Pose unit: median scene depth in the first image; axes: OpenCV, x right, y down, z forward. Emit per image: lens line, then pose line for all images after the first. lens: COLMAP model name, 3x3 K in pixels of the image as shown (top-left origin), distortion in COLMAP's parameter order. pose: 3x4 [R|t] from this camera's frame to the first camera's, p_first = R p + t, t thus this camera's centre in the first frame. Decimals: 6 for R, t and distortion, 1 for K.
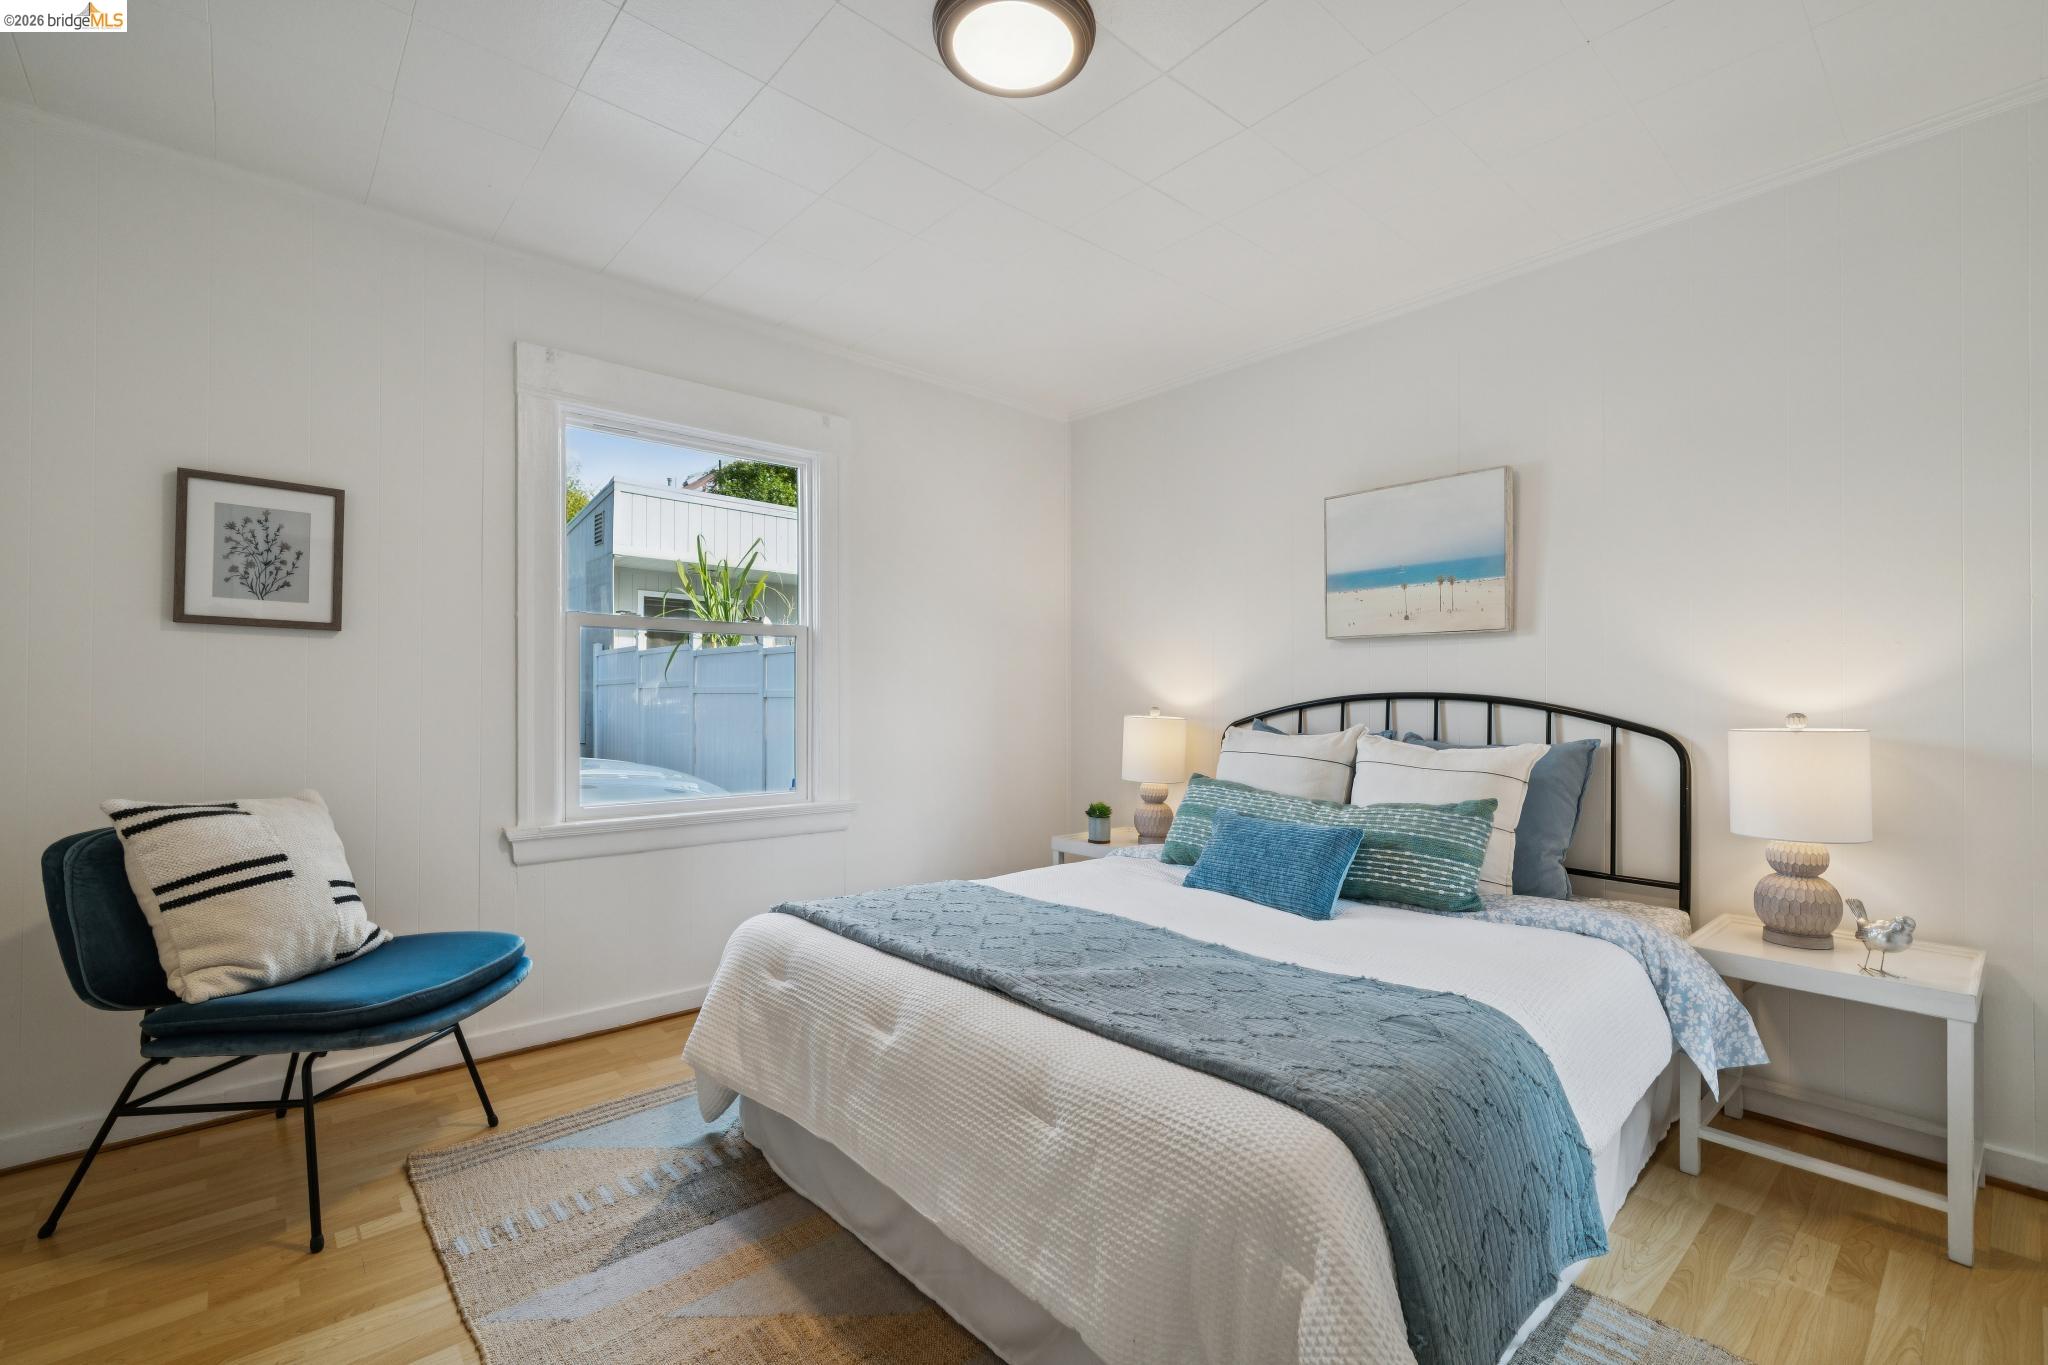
lens RADIAL K [[922.3, 0, 1025.7], [0, 922.3, 692.5], [0, 0, 1]] dist [0.005362, 0.000592]
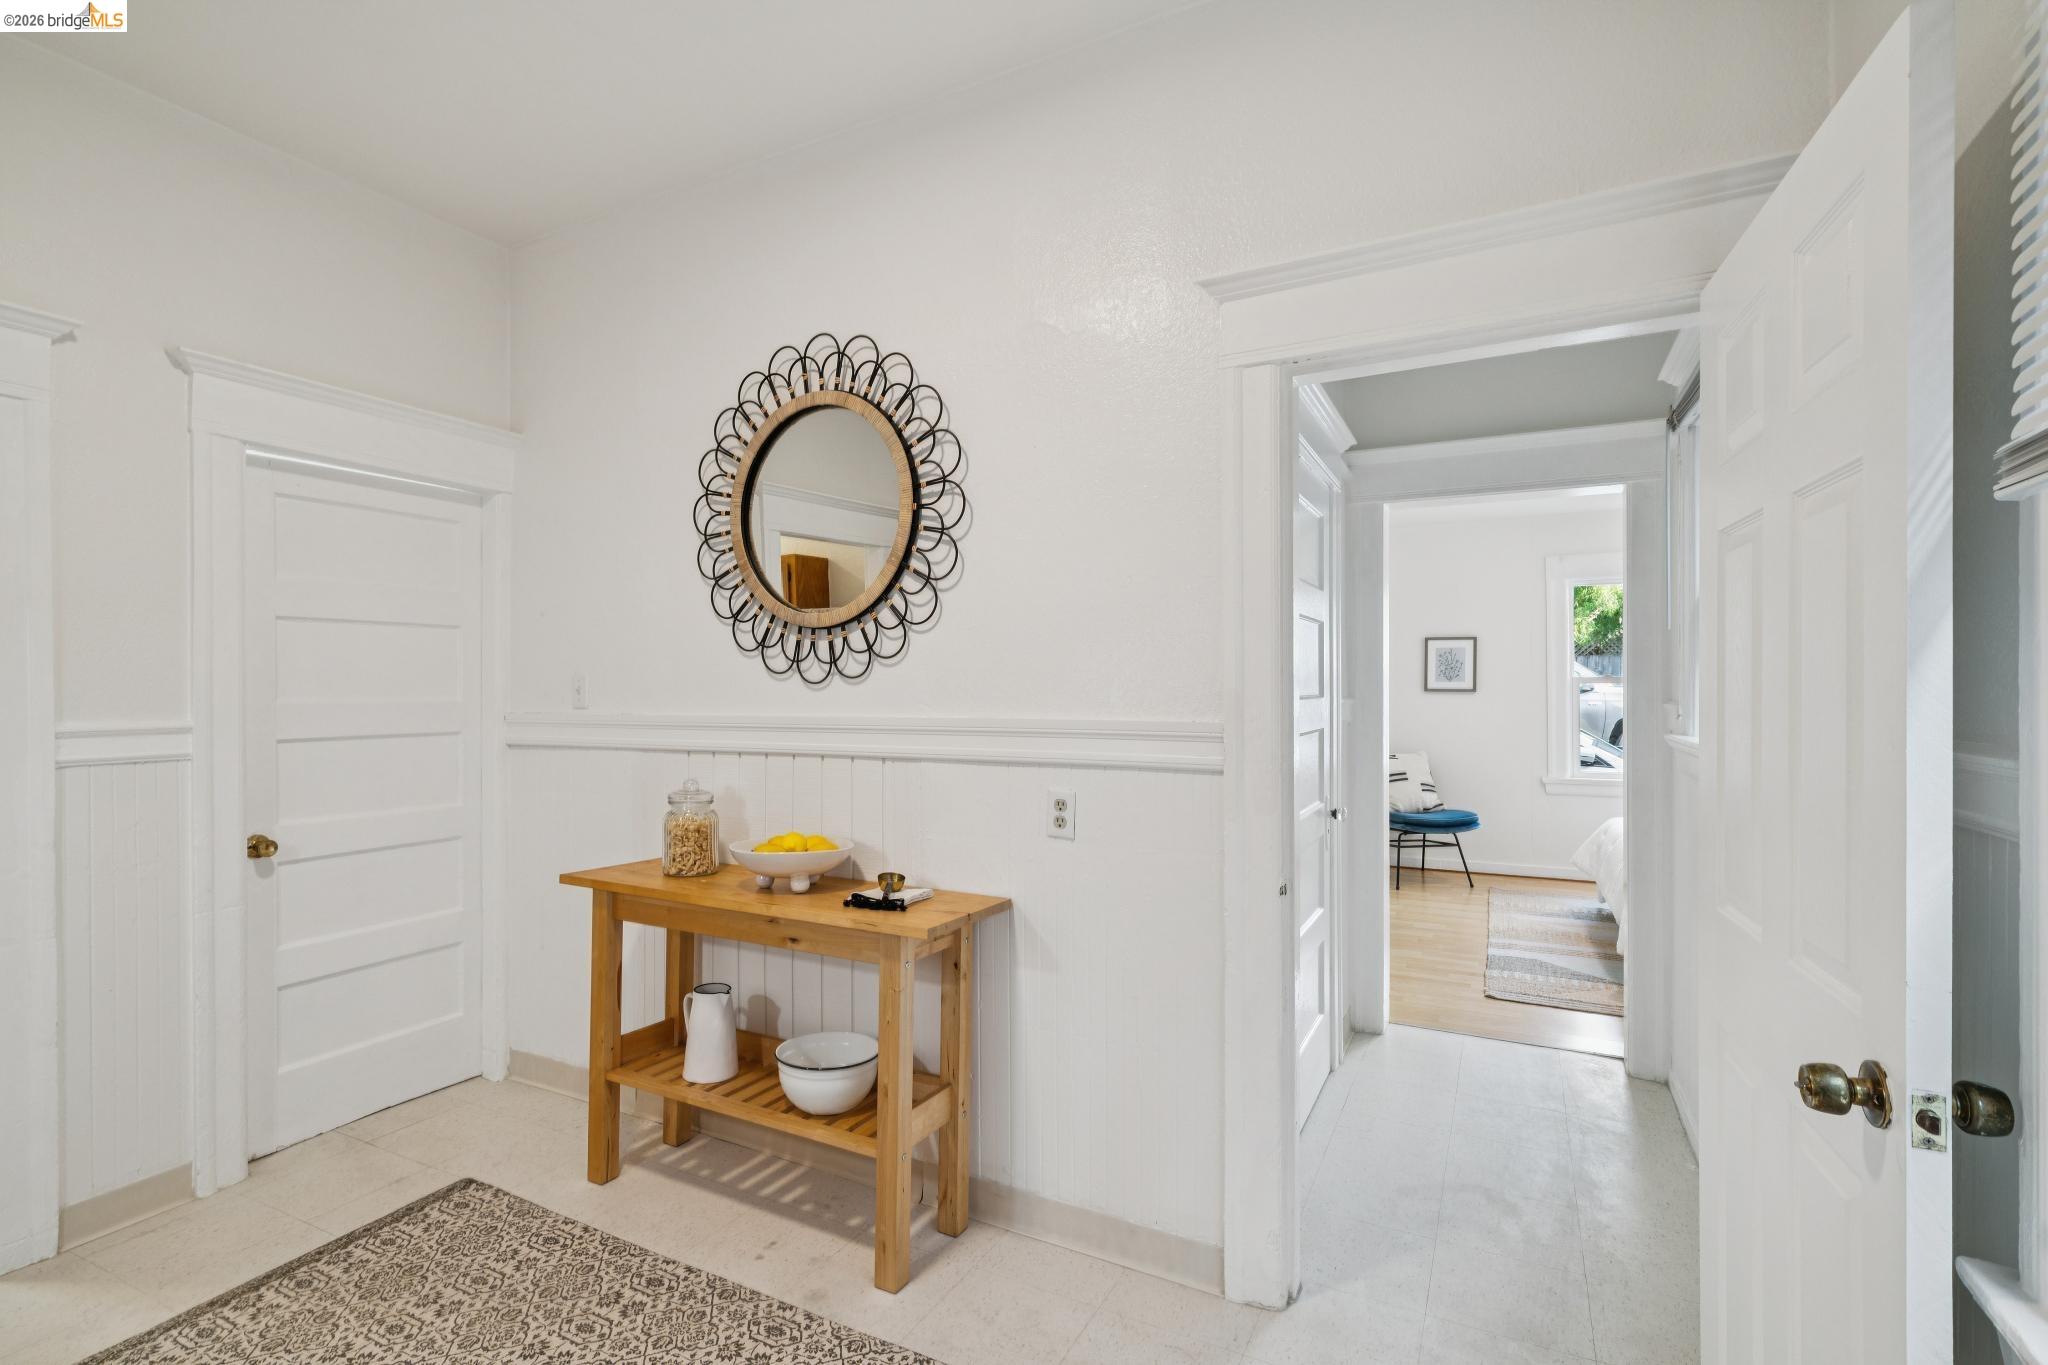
lens RADIAL K [[922.3, 0, 1018.1], [0, 922.3, 684.6], [0, 0, 1]] dist [0.005362, 0.000592]
pose [[0.356967, 0.002888, -0.934113, 0.369795], [-0.002323, 0.999995, 0.002203, -0.046810], [0.934114, 0.001384, 0.356971, -0.316157]]
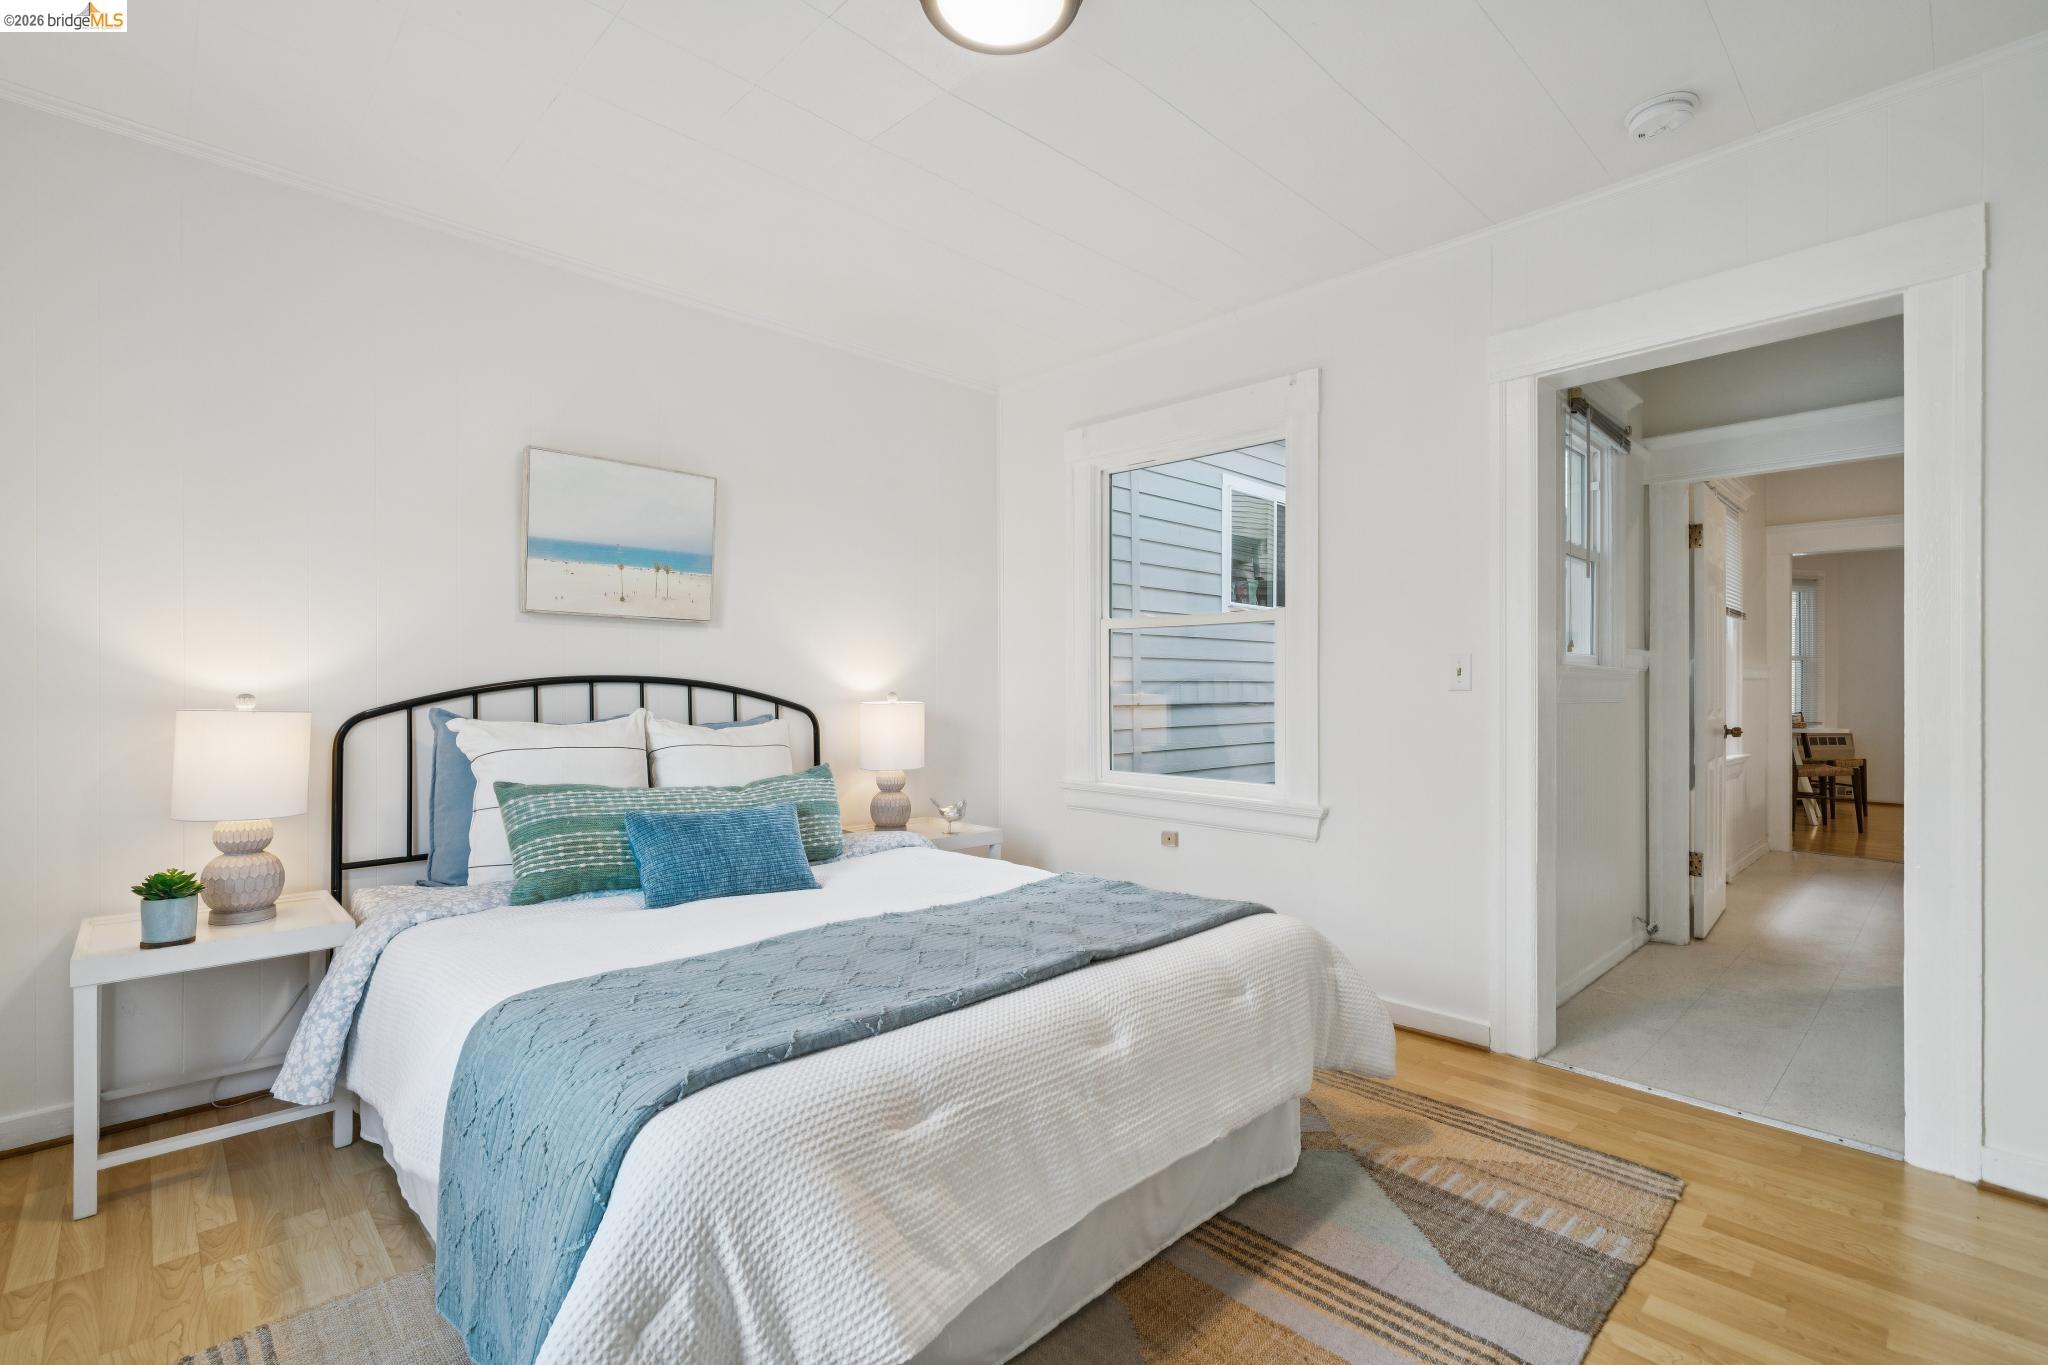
lens RADIAL K [[922.3, 0, 1025.1], [0, 922.3, 678.0], [0, 0, 1]] dist [0.005362, 0.000592]
pose [[-0.063963, 0.006196, 0.997933, -0.641115], [-0.013725, 0.999881, -0.007088, 0.004277], [-0.997858, -0.014150, -0.063871, 0.681898]]
